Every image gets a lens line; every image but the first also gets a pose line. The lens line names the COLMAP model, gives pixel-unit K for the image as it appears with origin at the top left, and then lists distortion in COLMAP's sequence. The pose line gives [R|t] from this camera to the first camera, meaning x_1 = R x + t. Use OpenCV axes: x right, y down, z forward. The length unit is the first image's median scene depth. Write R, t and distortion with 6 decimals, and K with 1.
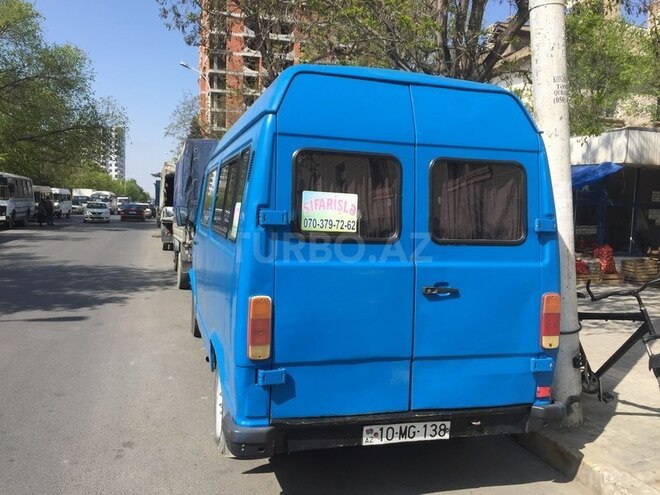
lens RADIAL K [[580.0, 0, 330.0], [0, 580.0, 247.5], [0, 0, 1]] dist [0.089469, -0.131073]
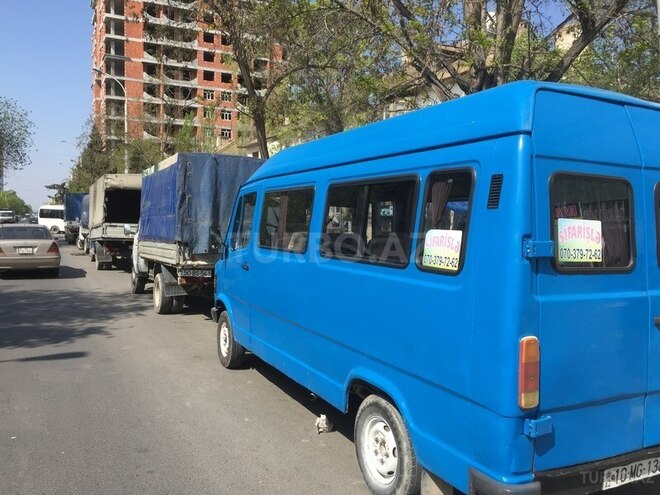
lens RADIAL K [[580.0, 0, 330.0], [0, 580.0, 247.5], [0, 0, 1]] dist [0.089469, -0.131073]
pose [[0.982916, -0.019048, 0.183066, -0.531616], [0.022457, 0.999610, -0.016569, -0.041645], [-0.182679, 0.020397, 0.982961, 0.151329]]
